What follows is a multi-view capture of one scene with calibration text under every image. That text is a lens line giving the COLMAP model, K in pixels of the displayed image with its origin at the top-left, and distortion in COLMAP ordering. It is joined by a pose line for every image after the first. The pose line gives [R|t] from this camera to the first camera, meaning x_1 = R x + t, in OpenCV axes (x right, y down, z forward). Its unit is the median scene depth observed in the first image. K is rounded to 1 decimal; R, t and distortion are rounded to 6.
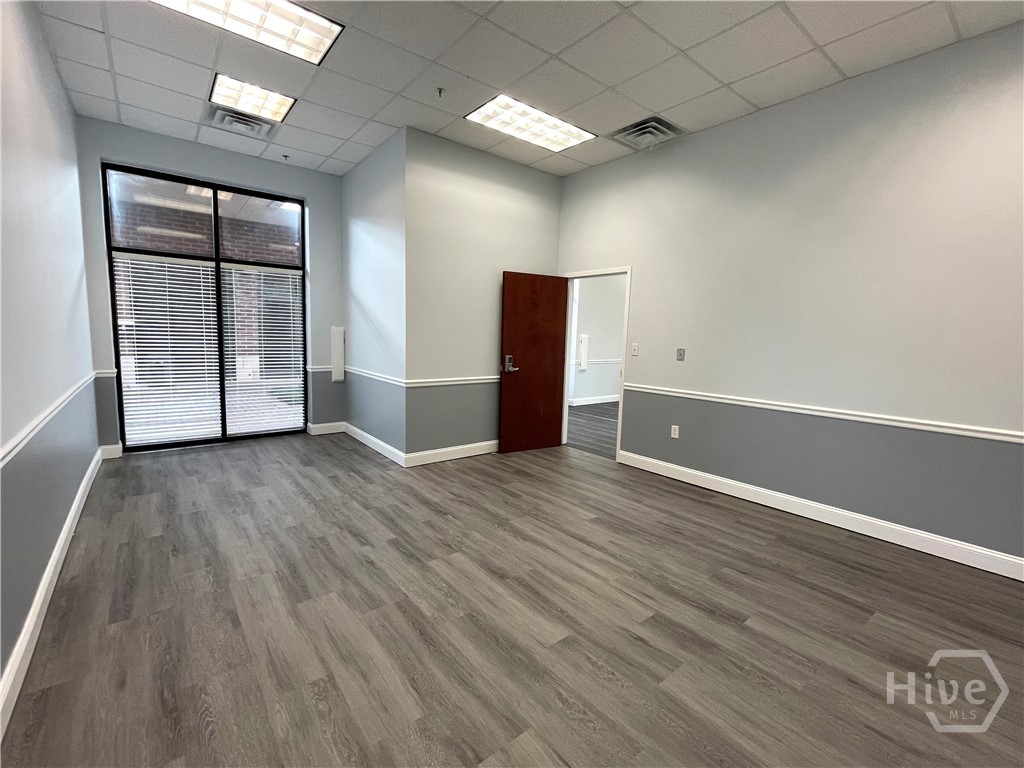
lens RADIAL K [[450.6, 0, 512.0], [0, 450.6, 384.0], [0, 0, 1]] dist [-0.000855, -0.000046]
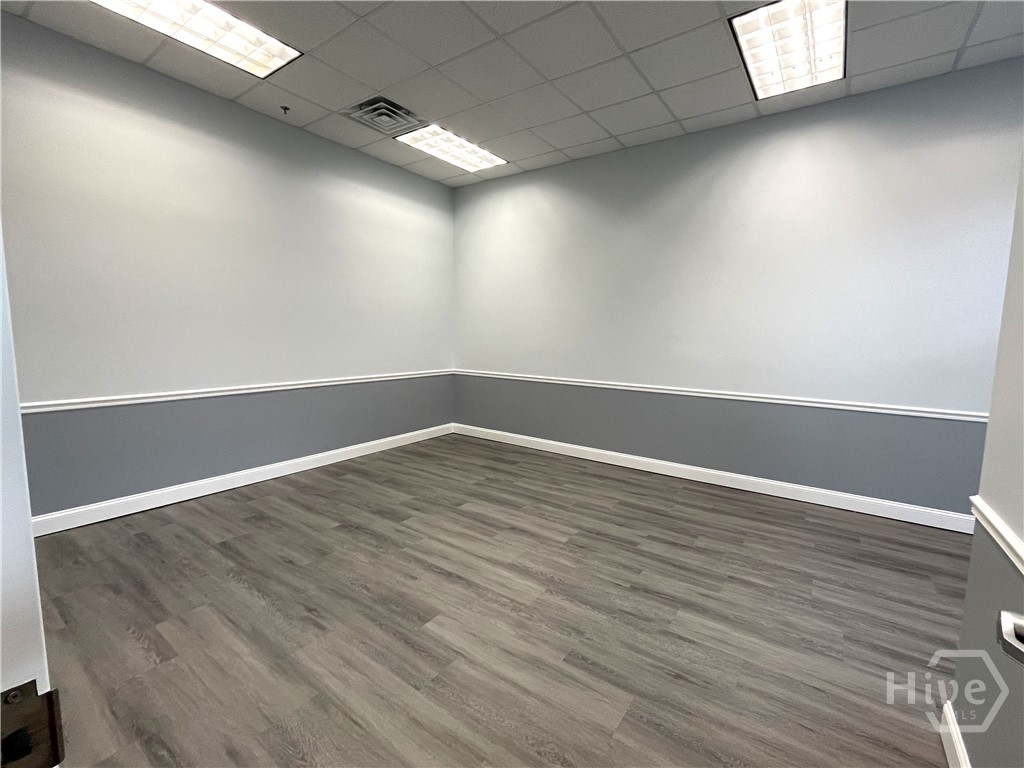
lens RADIAL K [[450.6, 0, 512.0], [0, 450.6, 384.0], [0, 0, 1]] dist [-0.000855, -0.000046]
pose [[-0.960634, -0.015305, -0.277394, 0.303944], [-0.077688, 0.973446, 0.215329, -0.212353], [0.266733, 0.228403, -0.936315, 1.874210]]
